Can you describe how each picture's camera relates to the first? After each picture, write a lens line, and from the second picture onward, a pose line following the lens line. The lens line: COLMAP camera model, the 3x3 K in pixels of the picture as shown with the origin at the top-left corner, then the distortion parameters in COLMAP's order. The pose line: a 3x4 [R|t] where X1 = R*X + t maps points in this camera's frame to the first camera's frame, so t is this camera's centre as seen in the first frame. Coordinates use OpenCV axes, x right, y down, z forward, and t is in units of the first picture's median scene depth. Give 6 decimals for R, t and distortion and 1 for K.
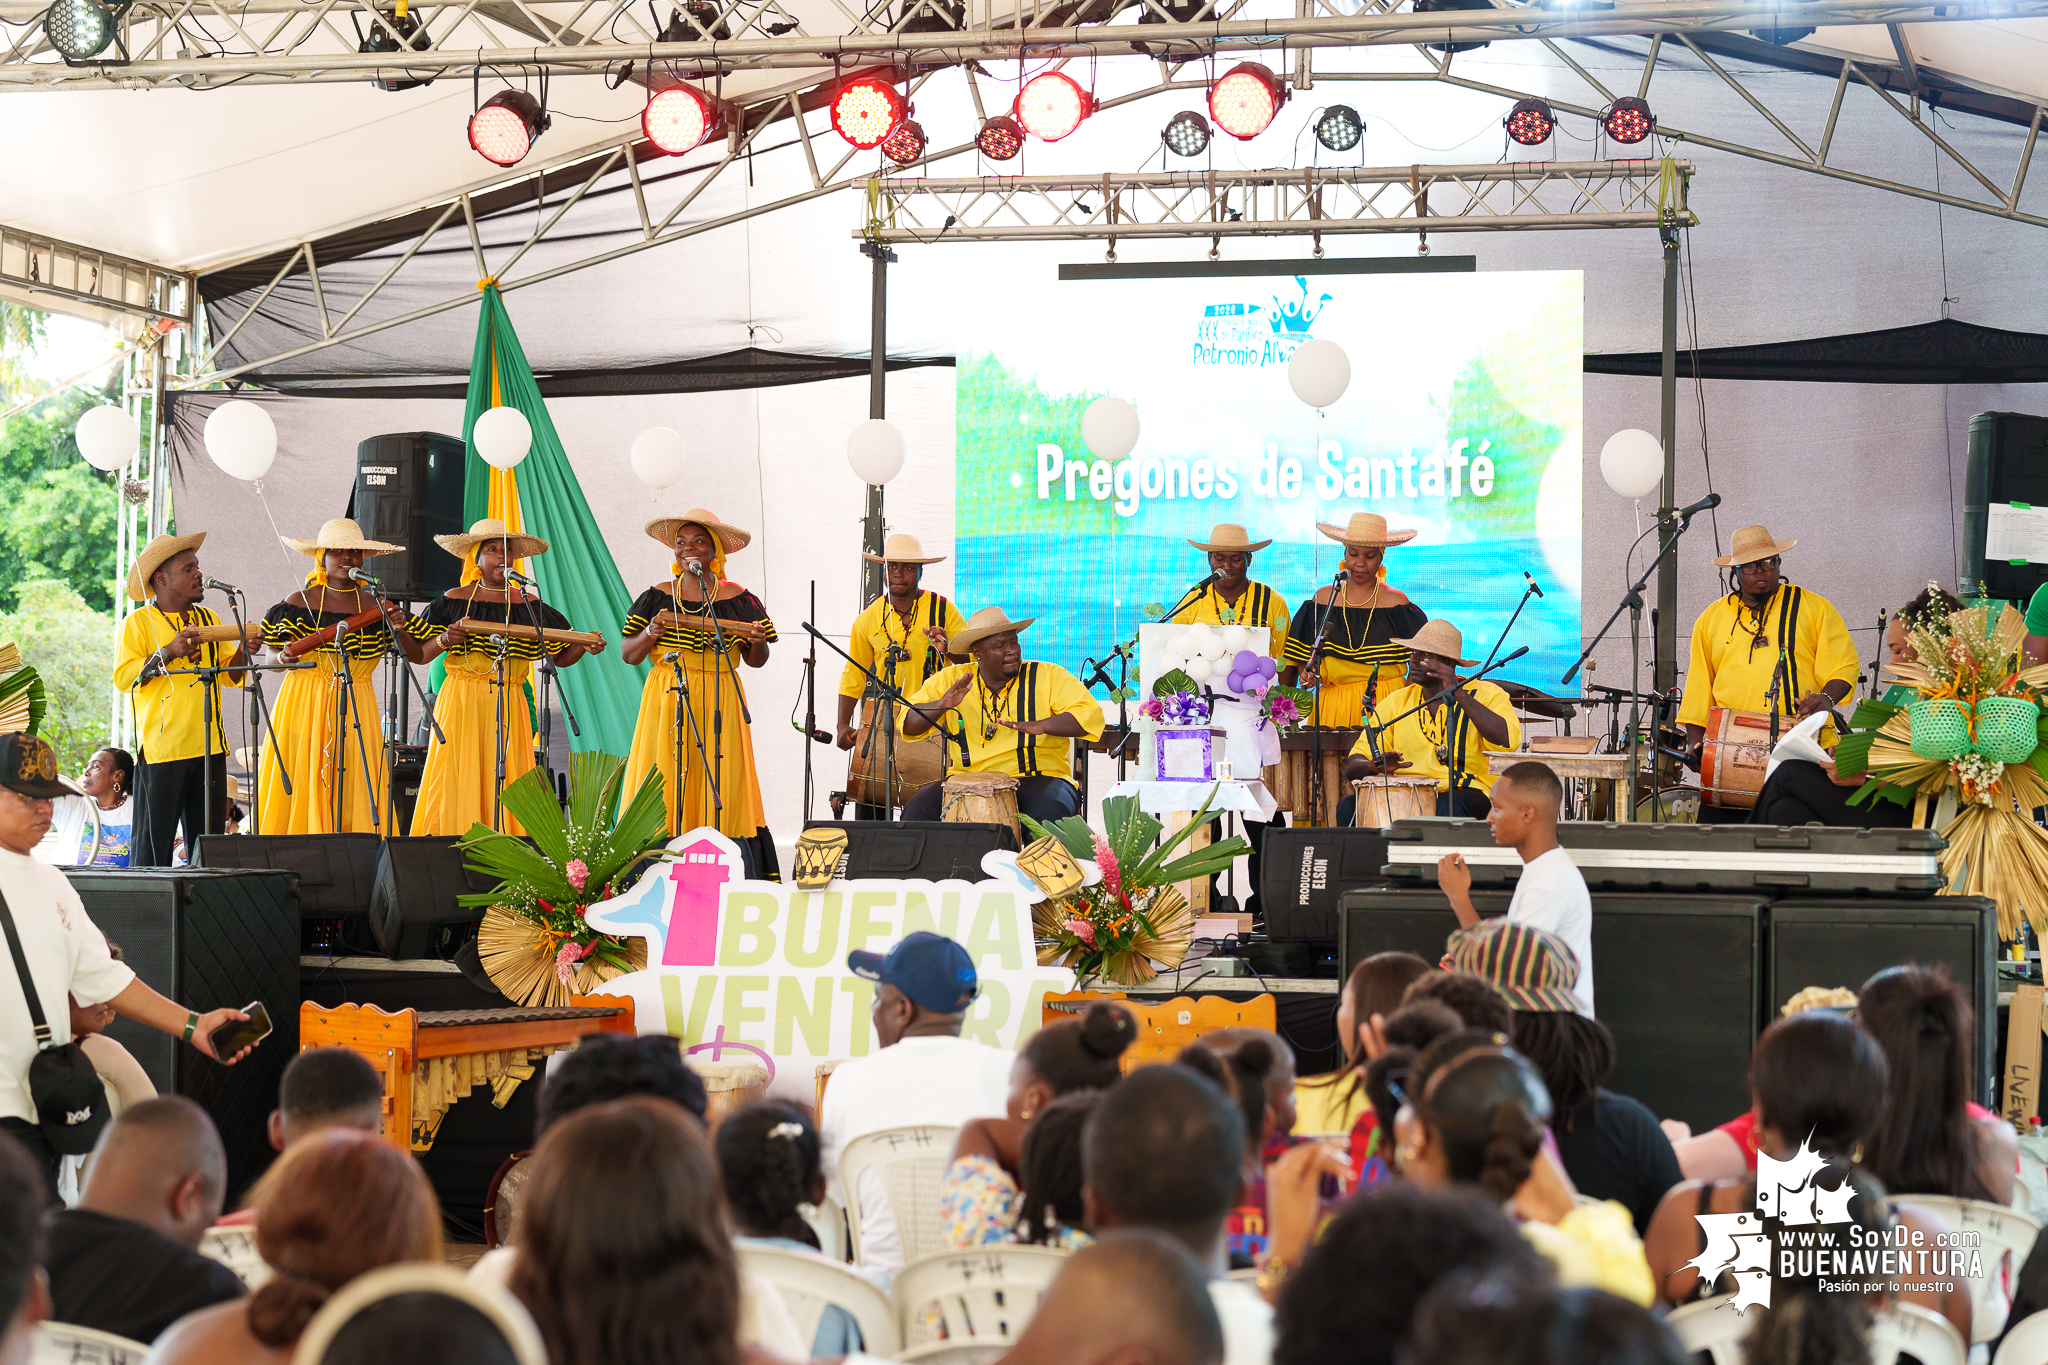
lens RADIAL K [[4144.7, 0, 1024.0], [0, 4144.7, 682.5], [0, 0, 1]] dist [0.057209, -0.037097]
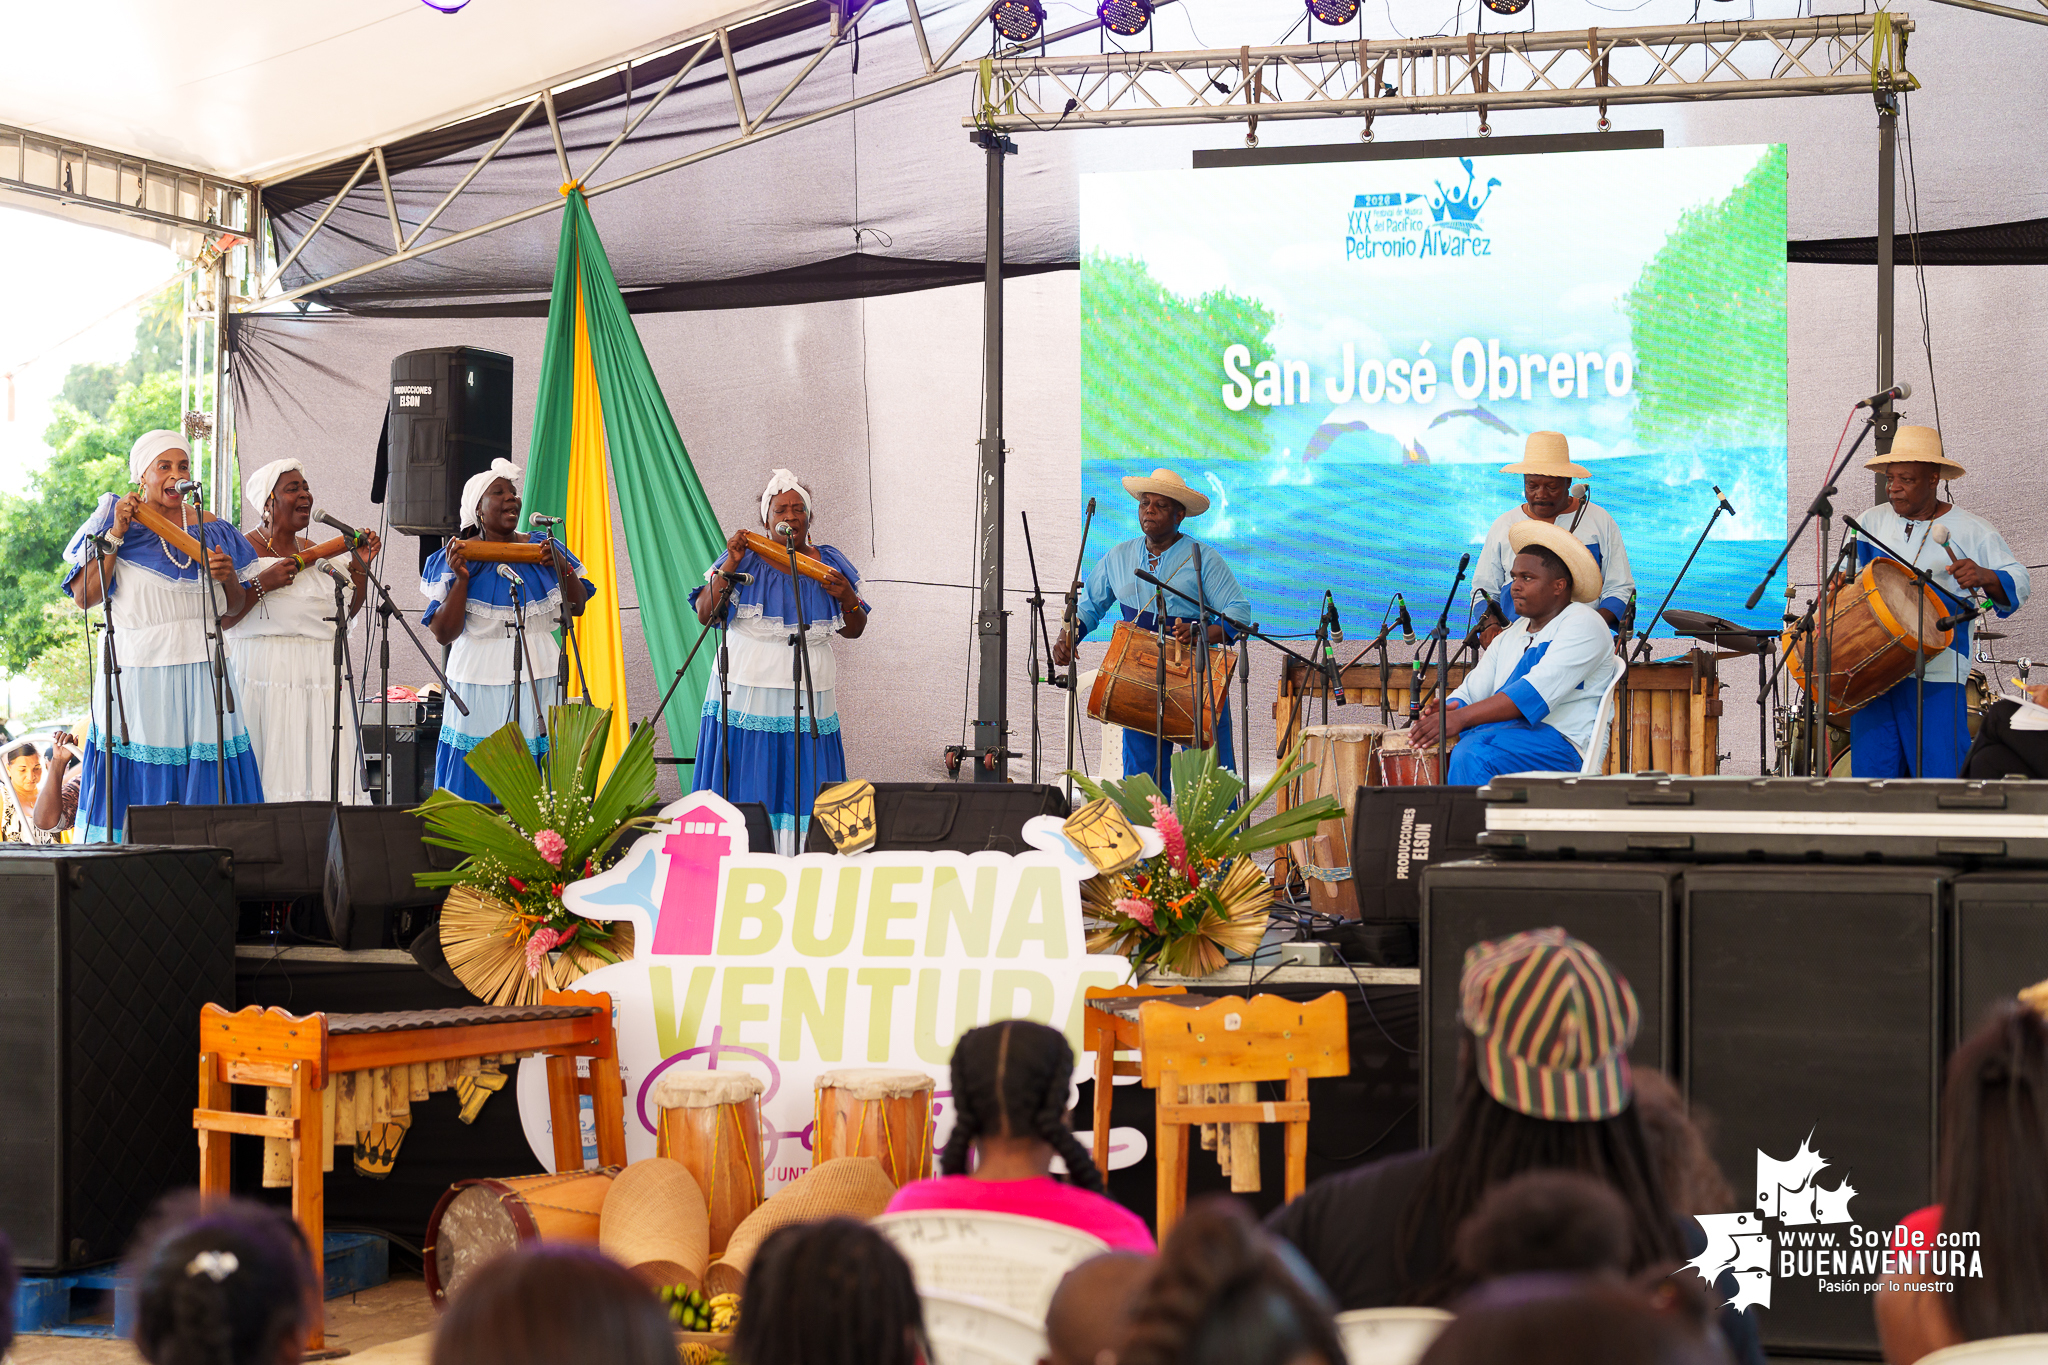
lens RADIAL K [[4144.7, 0, 1024.0], [0, 4144.7, 682.5], [0, 0, 1]] dist [0.057209, -0.037097]
pose [[0.997582, -0.010946, -0.068635, 0.035700], [0.011786, 0.999860, 0.011839, 0.002537], [0.068496, -0.012620, 0.997572, 0.120148]]
